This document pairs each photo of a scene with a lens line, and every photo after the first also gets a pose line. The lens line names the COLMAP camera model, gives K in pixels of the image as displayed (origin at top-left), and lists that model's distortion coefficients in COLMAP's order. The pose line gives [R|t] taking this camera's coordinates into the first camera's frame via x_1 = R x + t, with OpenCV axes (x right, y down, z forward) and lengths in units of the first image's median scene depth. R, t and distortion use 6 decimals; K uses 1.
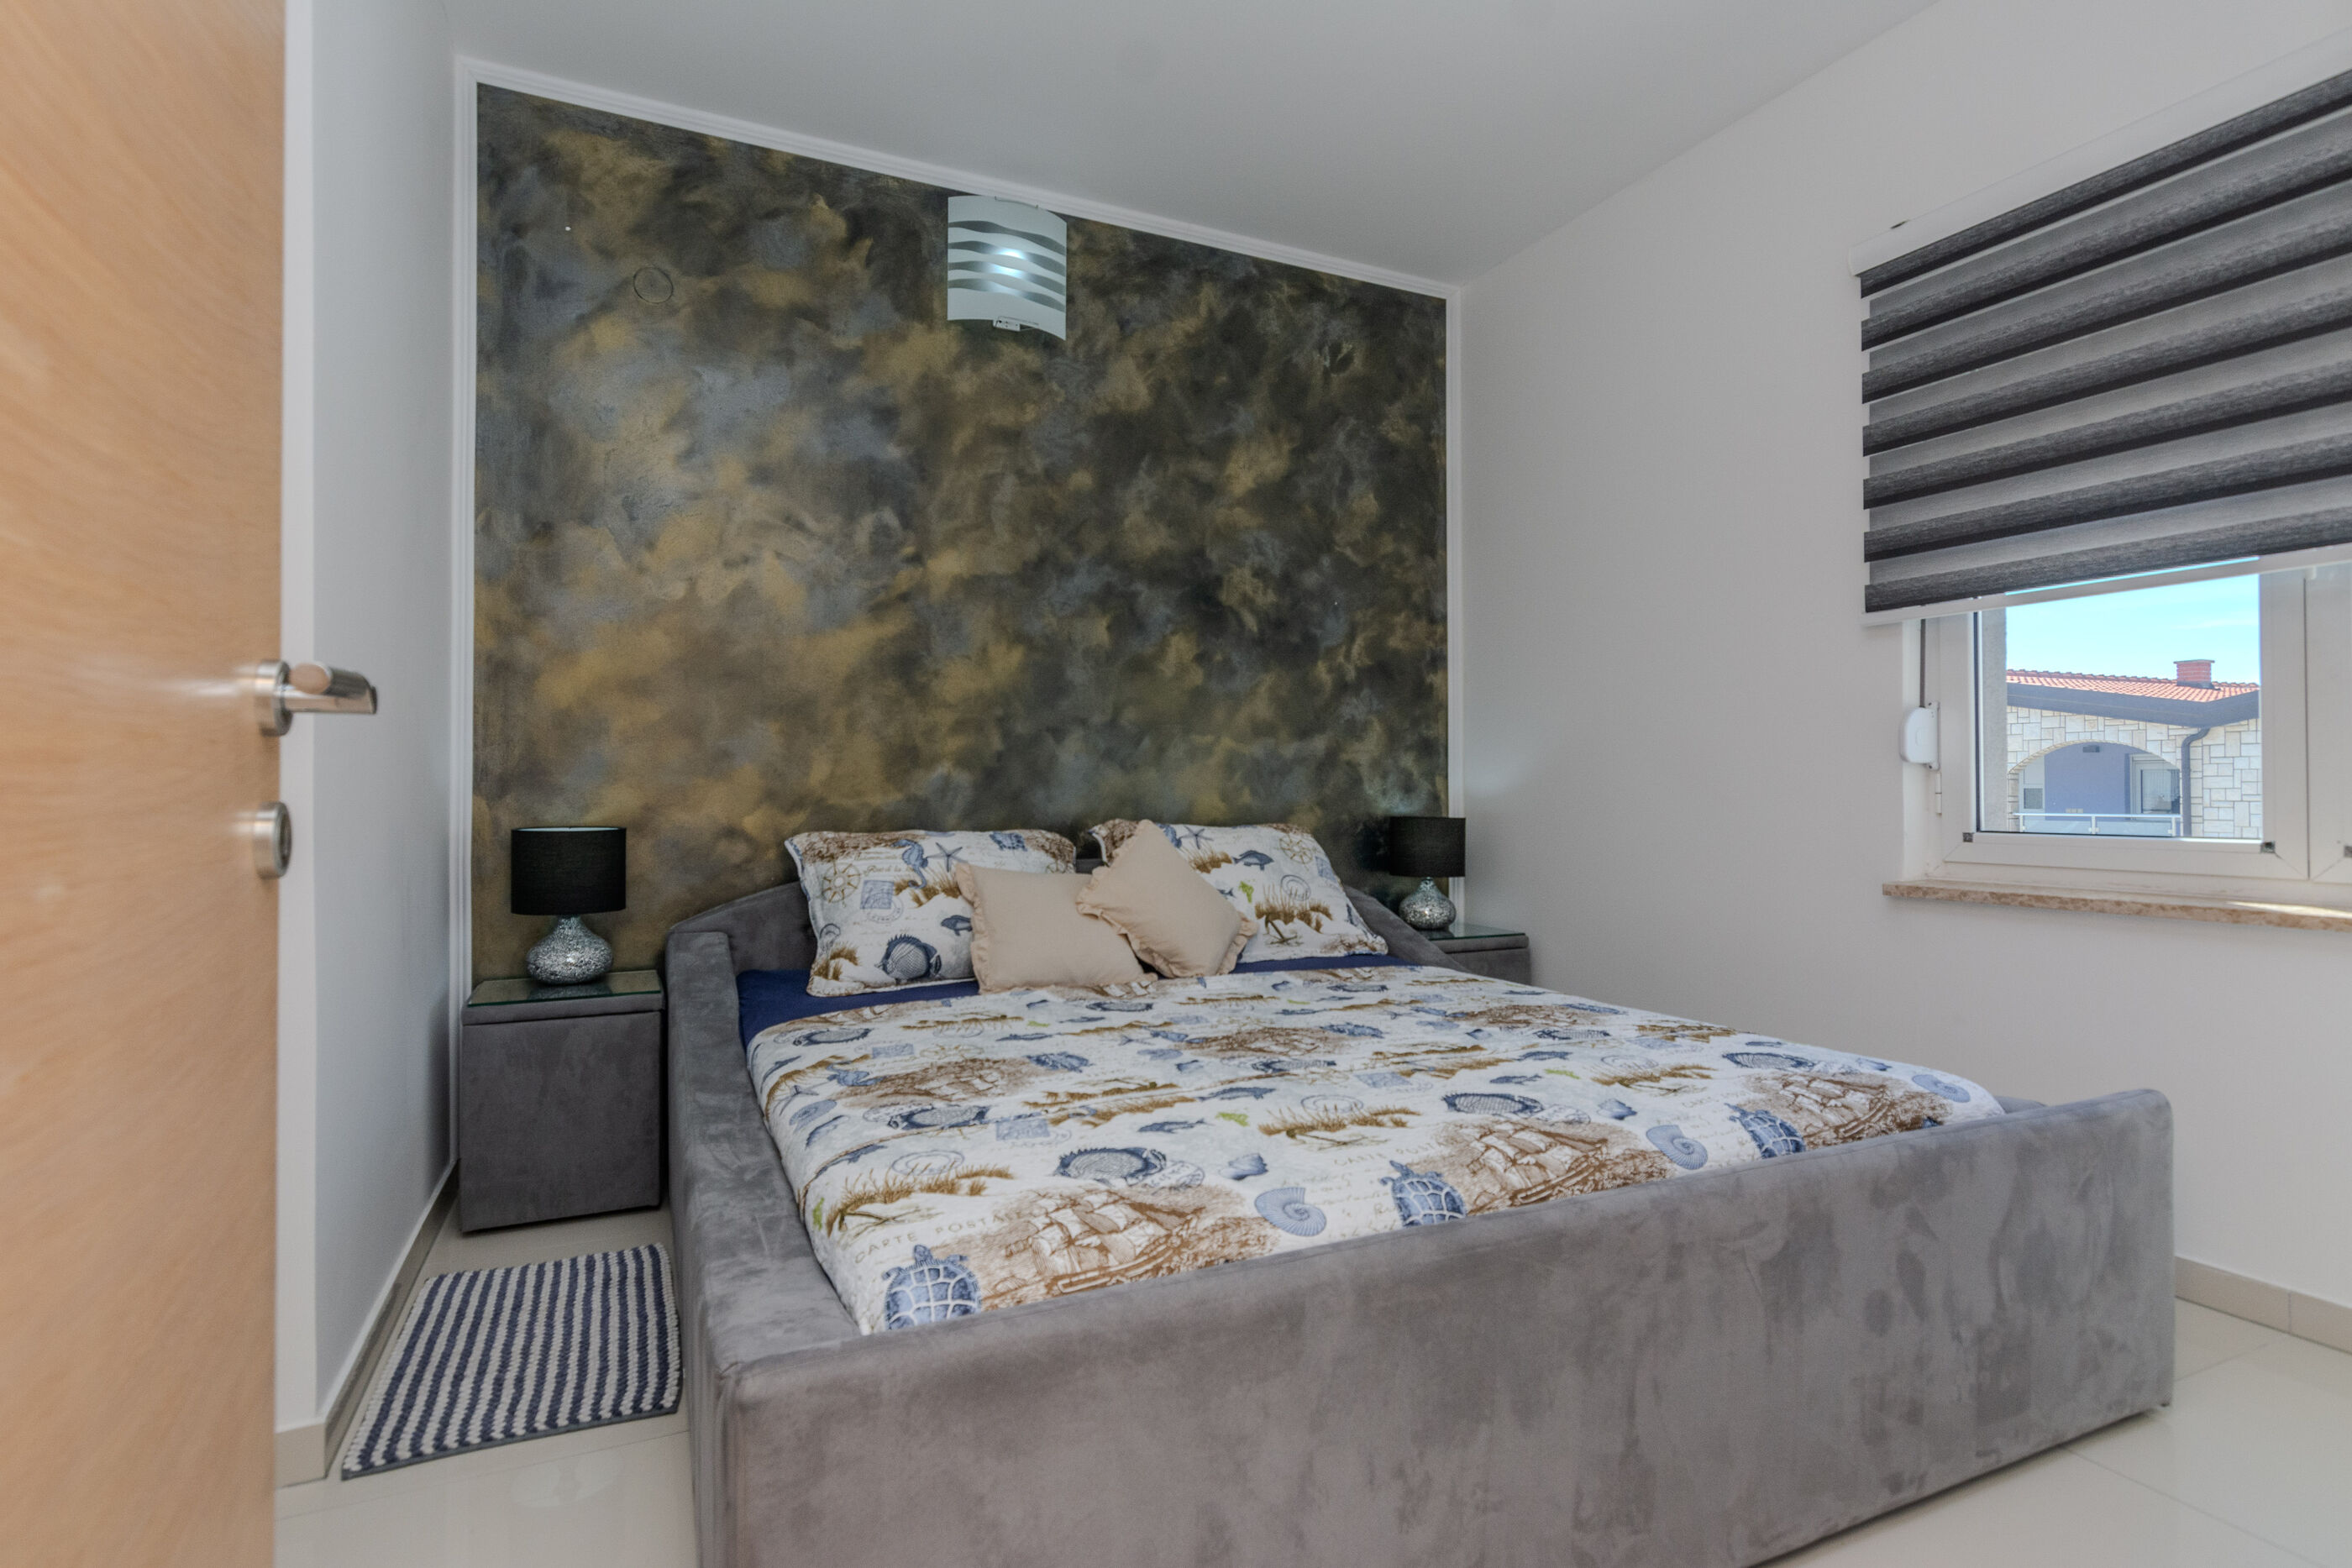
lens RADIAL K [[1174.8, 0, 1193.3], [0, 1174.8, 790.5], [0, 0, 1]] dist [0.010631, -0.006914]
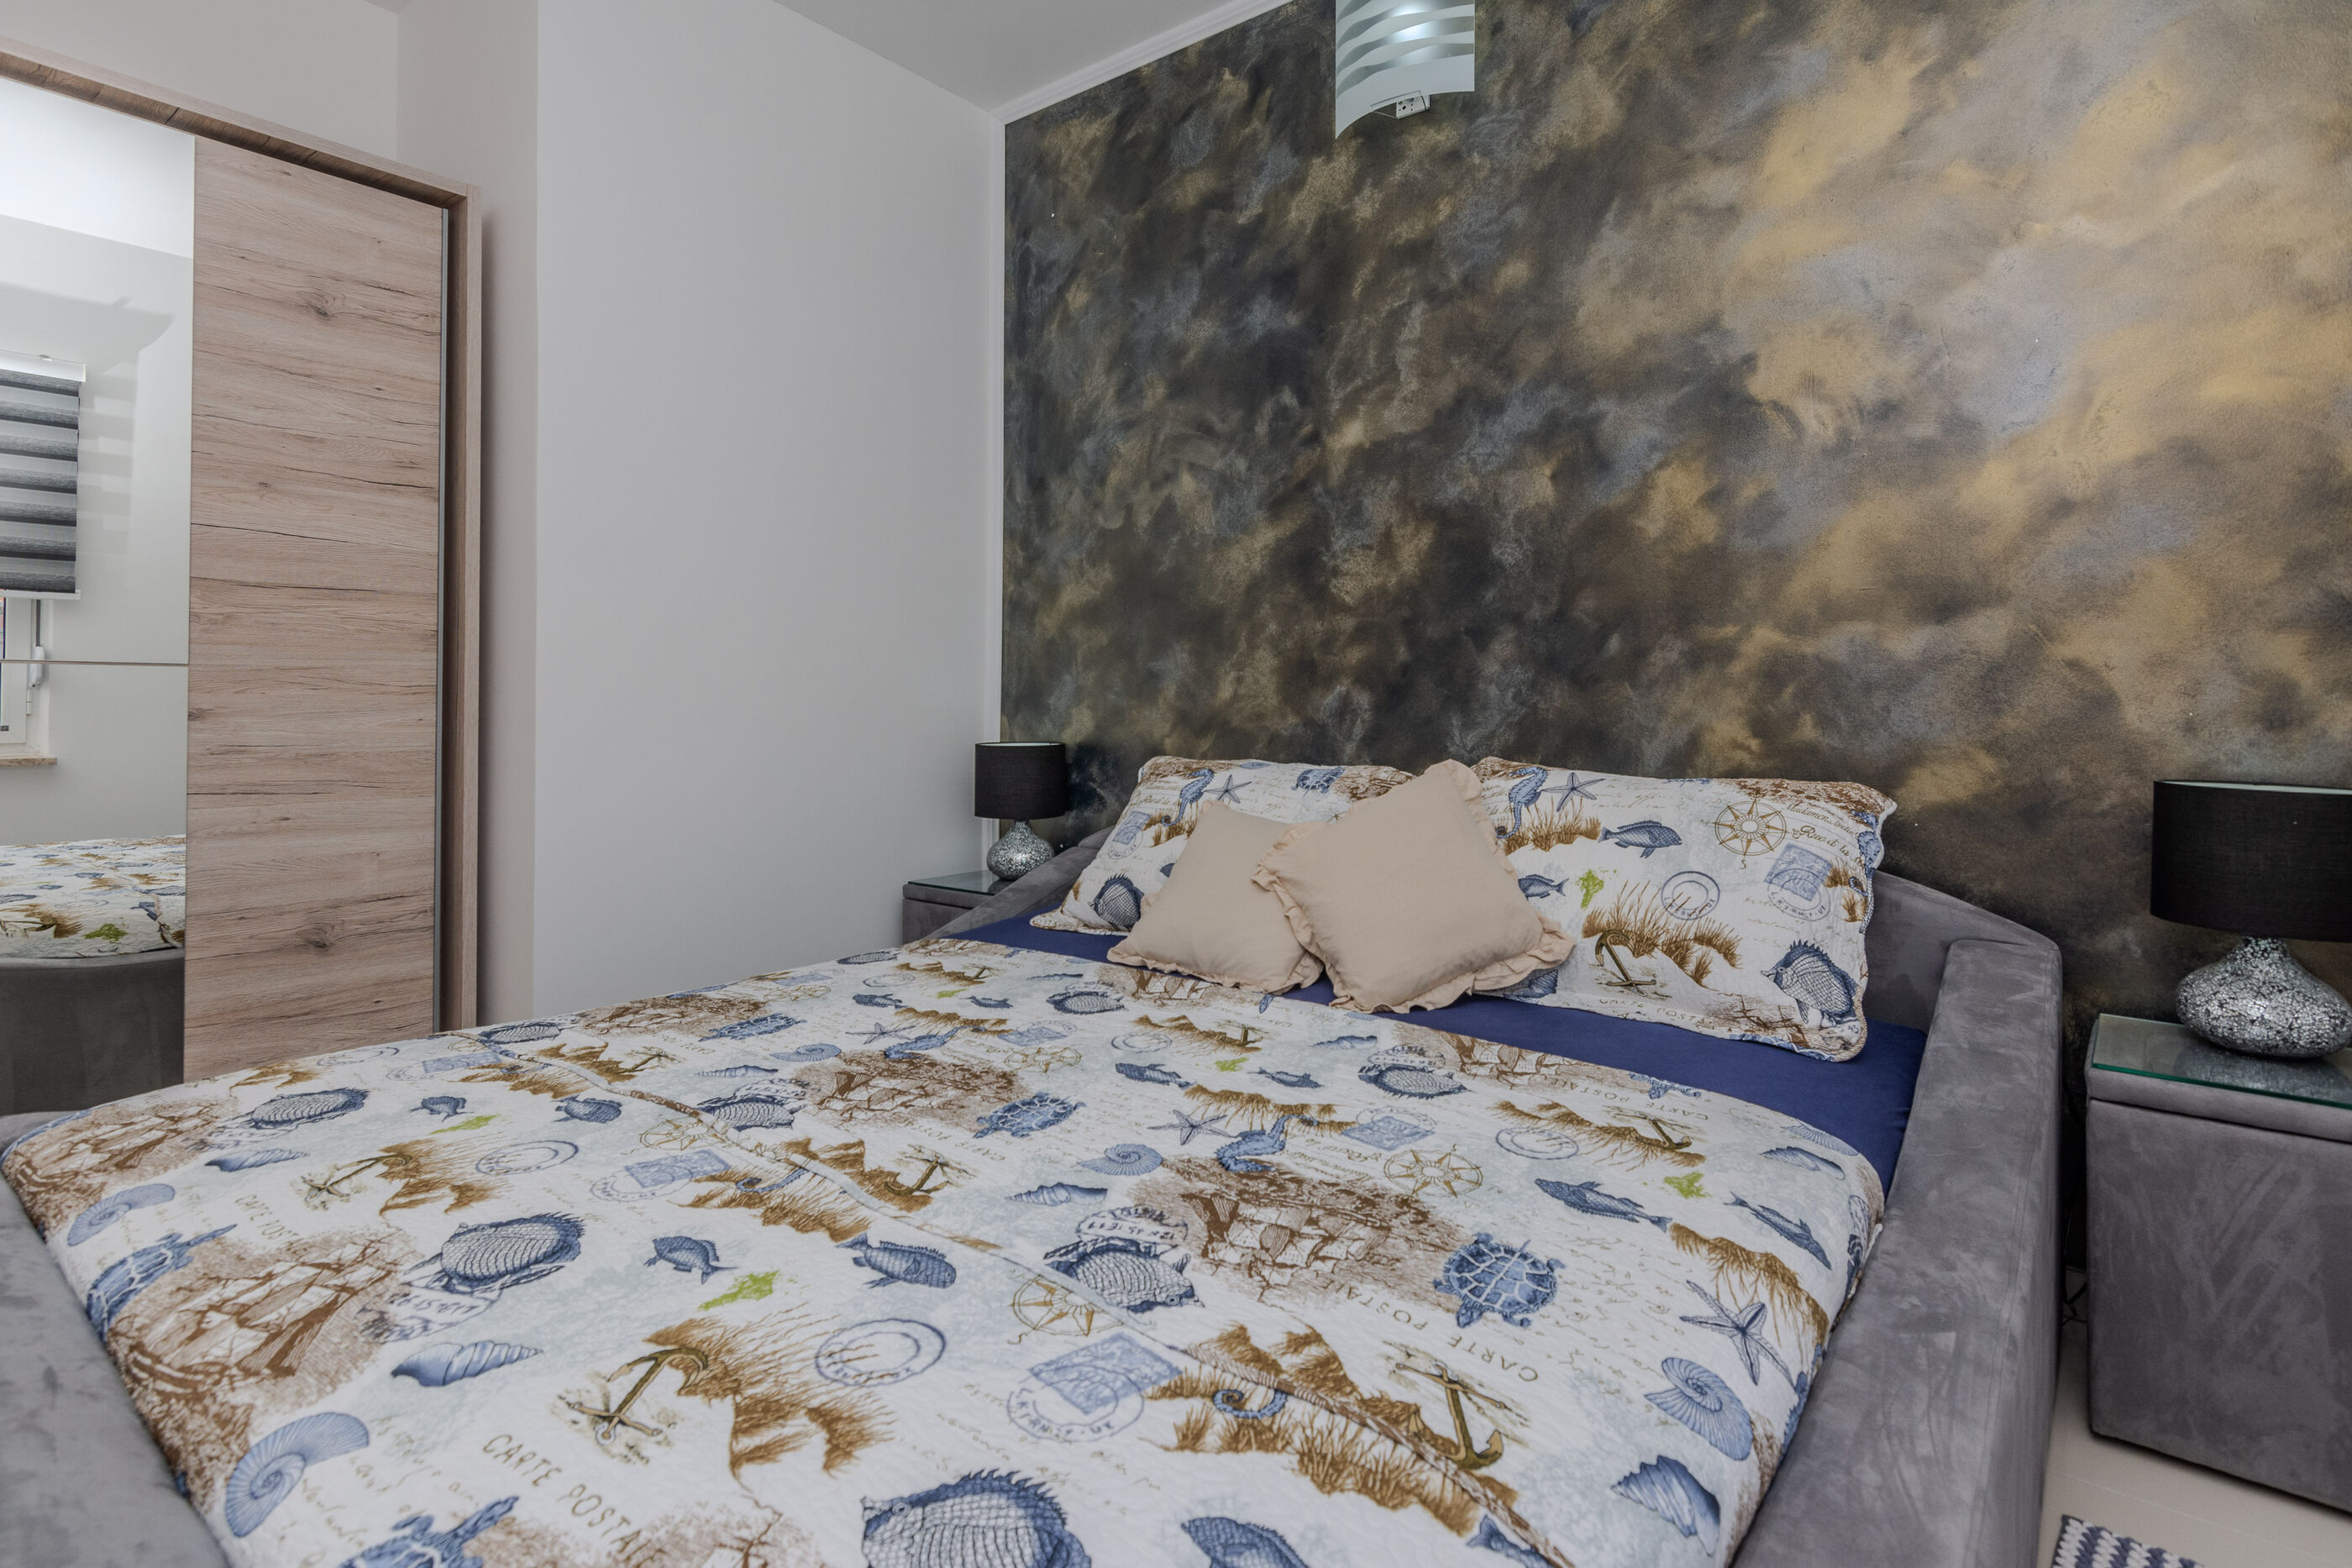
lens RADIAL K [[1174.8, 0, 1195.4], [0, 1174.8, 702.9], [0, 0, 1]] dist [0.010631, -0.006914]
pose [[0.443192, 0.001341, -0.896426, 0.474387], [-0.004695, 0.999989, -0.000825, -0.006118], [0.896415, 0.004574, 0.443193, 0.541984]]
